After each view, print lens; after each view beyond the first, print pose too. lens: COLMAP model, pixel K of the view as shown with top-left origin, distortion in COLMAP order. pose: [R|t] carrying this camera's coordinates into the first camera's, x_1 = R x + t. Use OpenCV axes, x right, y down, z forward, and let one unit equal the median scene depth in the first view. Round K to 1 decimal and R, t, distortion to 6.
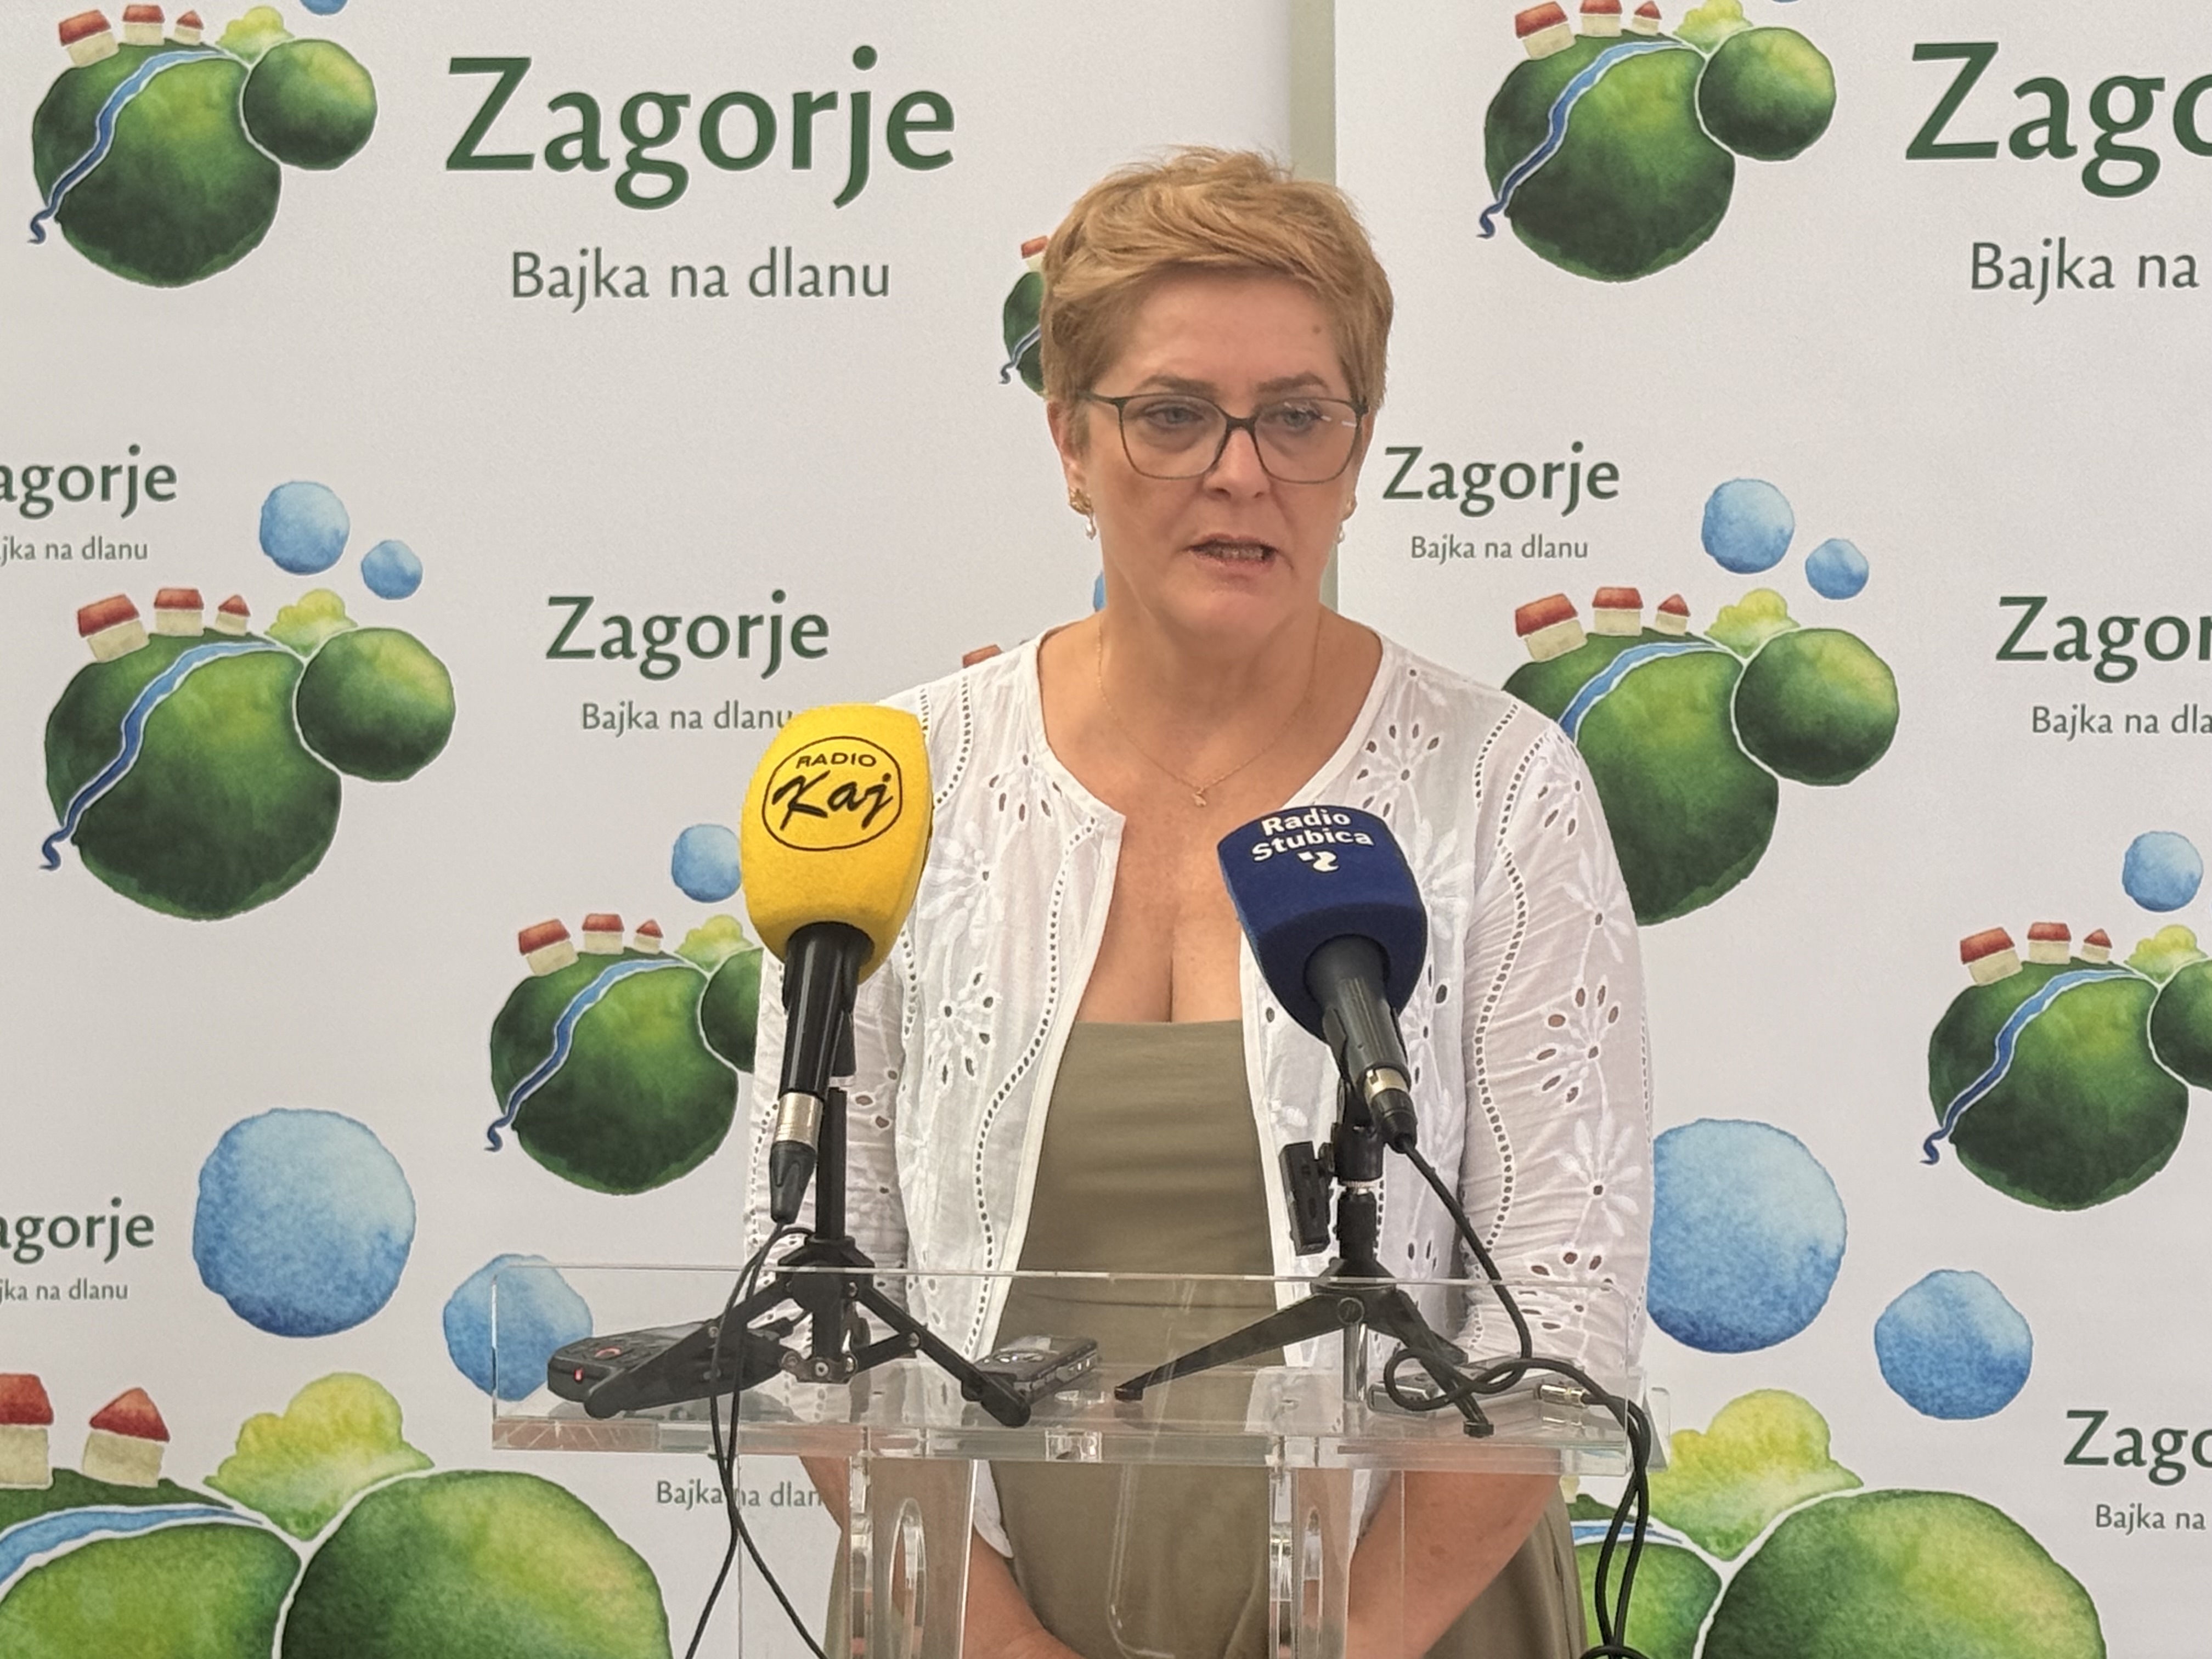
lens RADIAL K [[5566.0, 0, 1141.9], [0, 5566.0, 871.4], [0, 0, 1]] dist [0.145993, 0.000000]
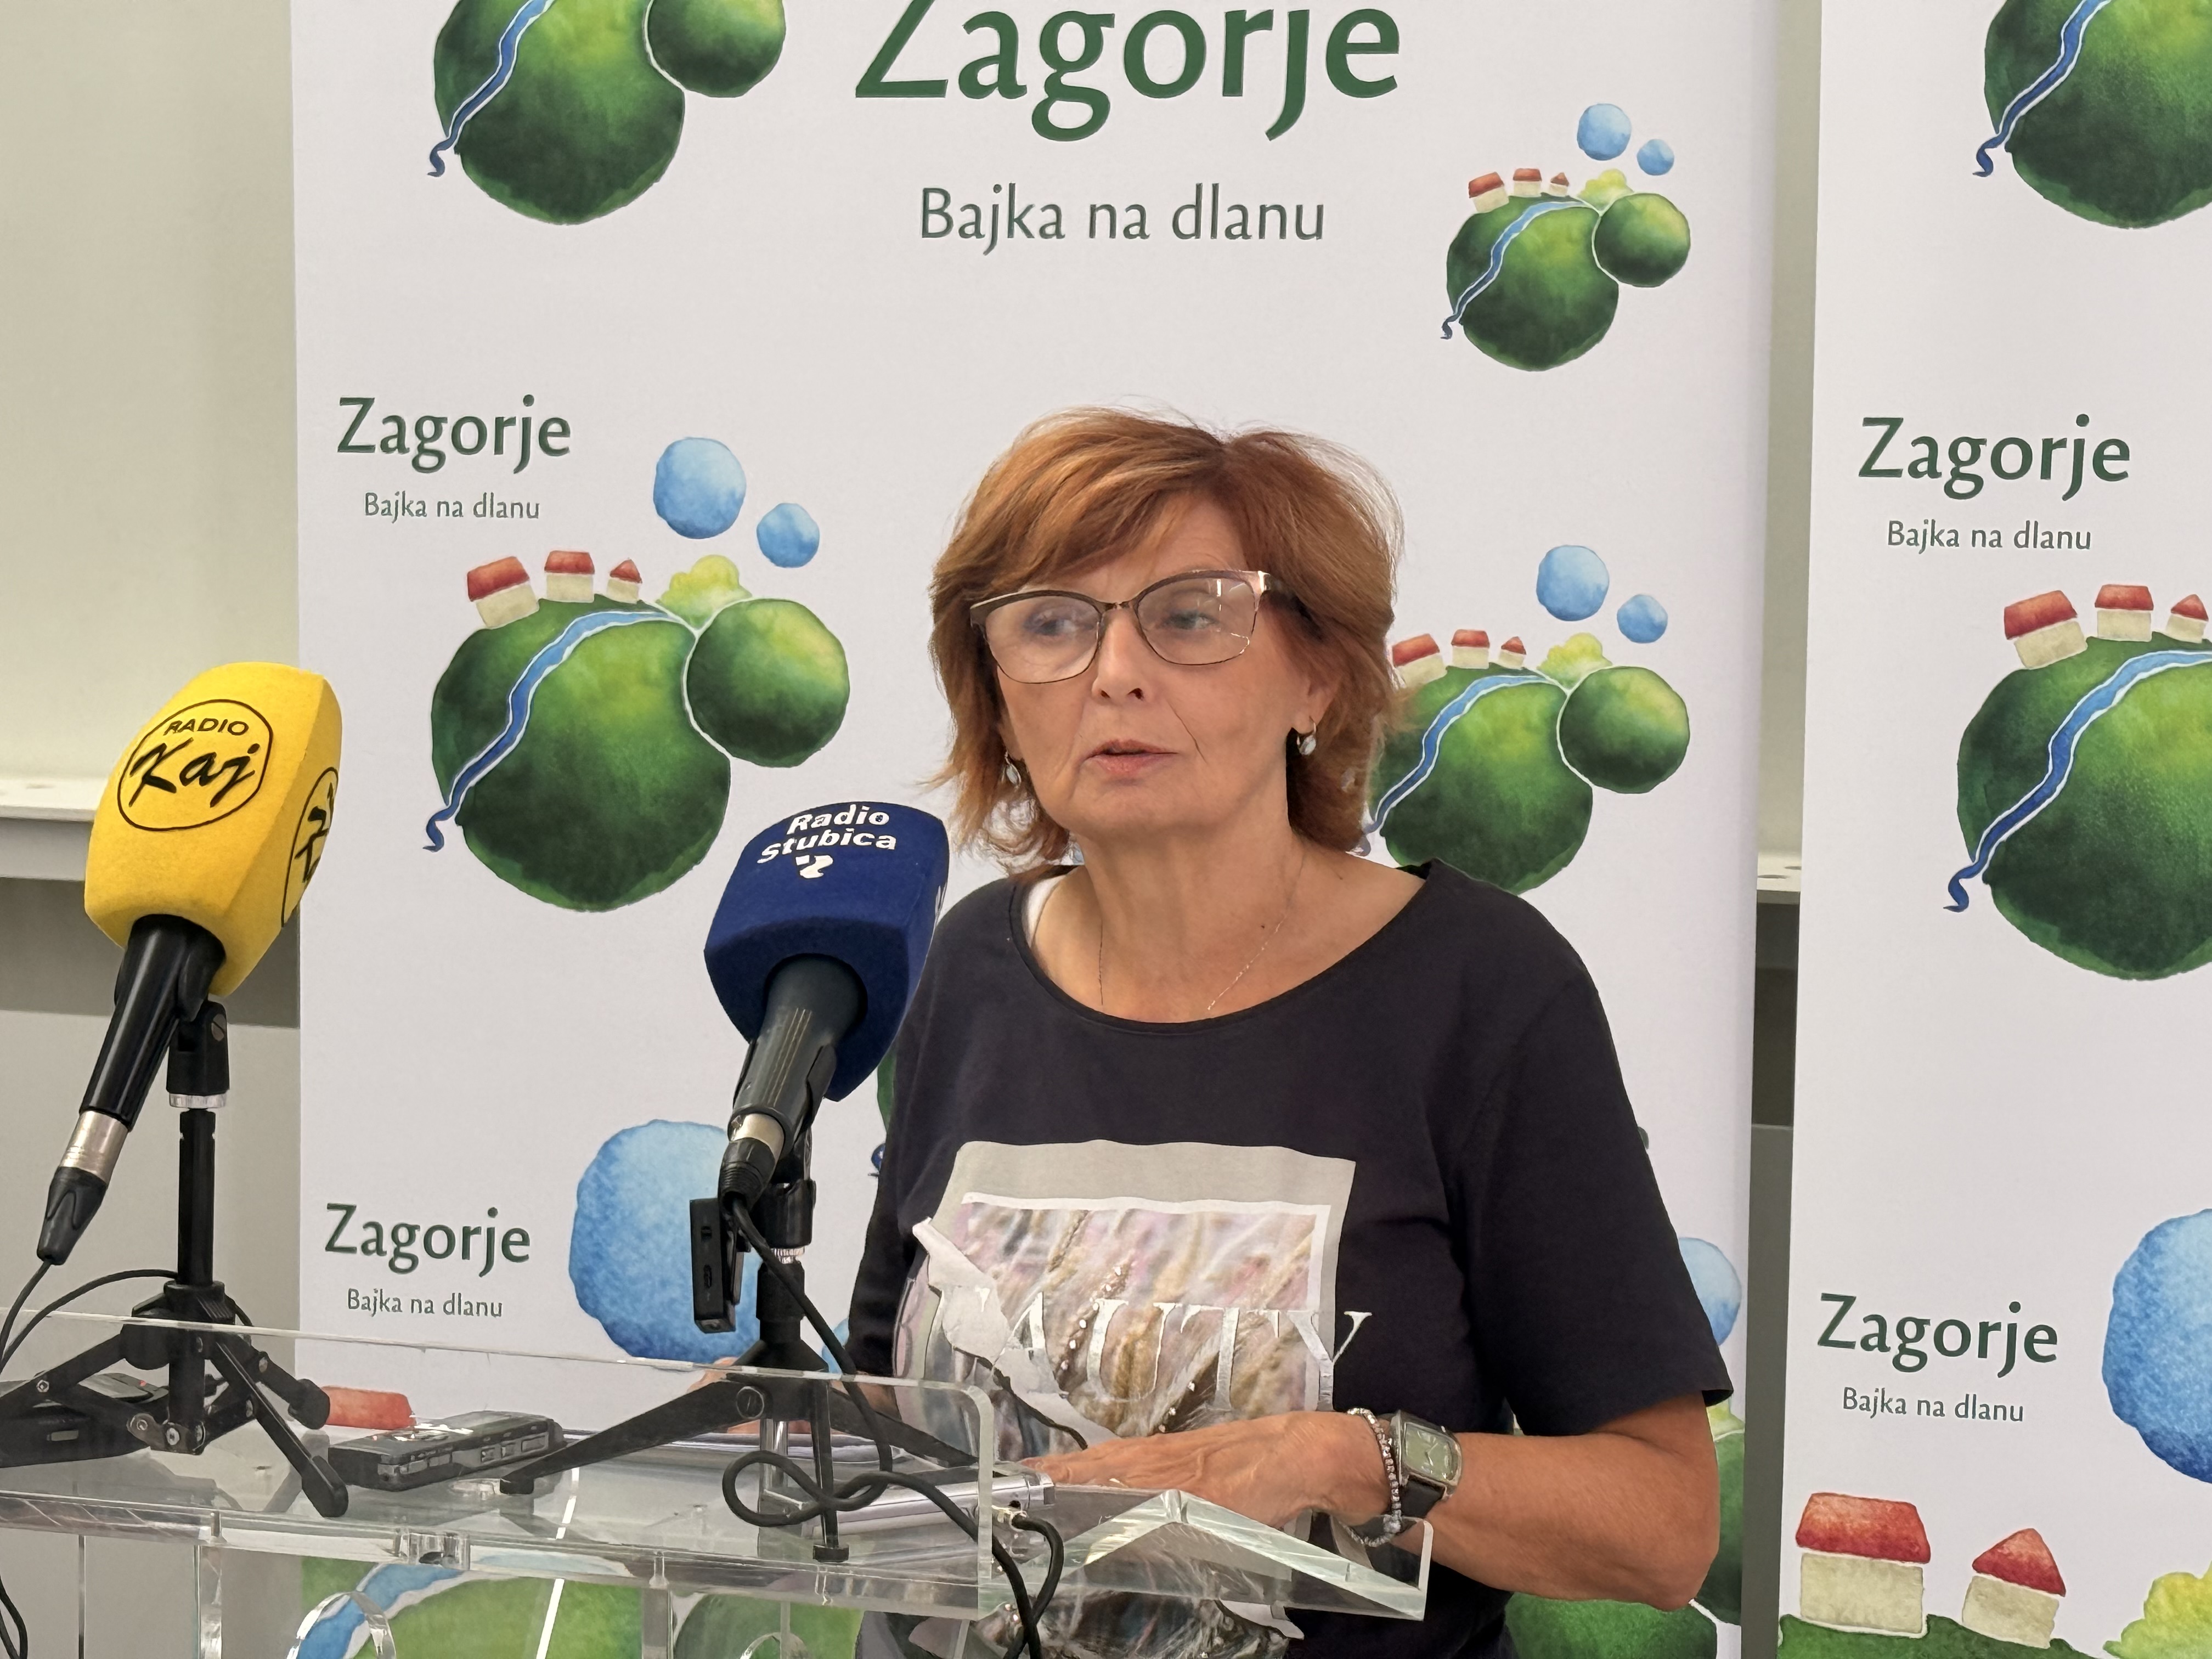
lens RADIAL K [[5882.9, 0, 1155.1], [0, 5882.9, 871.1], [0, 0, 1]] dist [0.146713, 0.000000]
pose [[0.968859, 0.035734, -0.245019, 0.163103], [-0.036736, 0.999325, 0.000480, -0.001890], [0.244871, 0.008536, 0.969518, 0.081891]]
